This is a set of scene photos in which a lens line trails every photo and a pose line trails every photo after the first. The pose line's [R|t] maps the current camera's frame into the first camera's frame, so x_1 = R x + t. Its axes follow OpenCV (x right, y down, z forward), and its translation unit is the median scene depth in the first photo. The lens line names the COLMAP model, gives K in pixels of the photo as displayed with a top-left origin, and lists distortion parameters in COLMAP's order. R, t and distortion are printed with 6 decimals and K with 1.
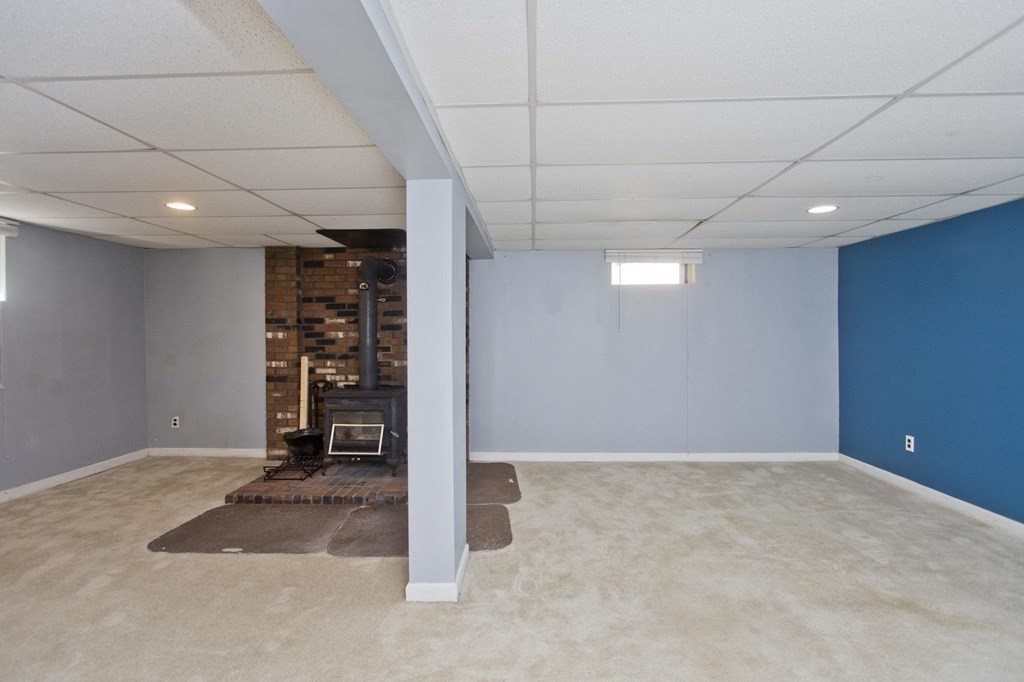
lens RADIAL K [[485.4, 0, 514.7], [0, 485.4, 355.9], [0, 0, 1]] dist [0.002789, 0.001436]
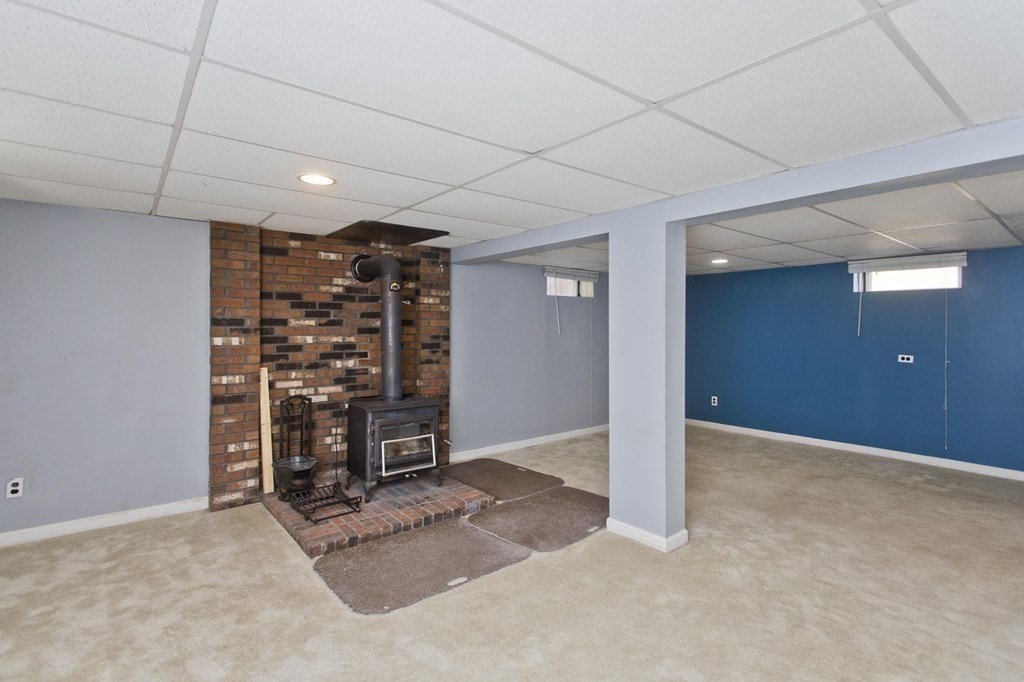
lens RADIAL K [[485.4, 0, 514.7], [0, 485.4, 355.9], [0, 0, 1]] dist [0.002789, 0.001436]
pose [[0.754452, -0.034021, 0.655473, -0.643847], [0.026408, 0.999421, 0.021477, -0.024208], [-0.655824, 0.001106, 0.754913, 0.144005]]
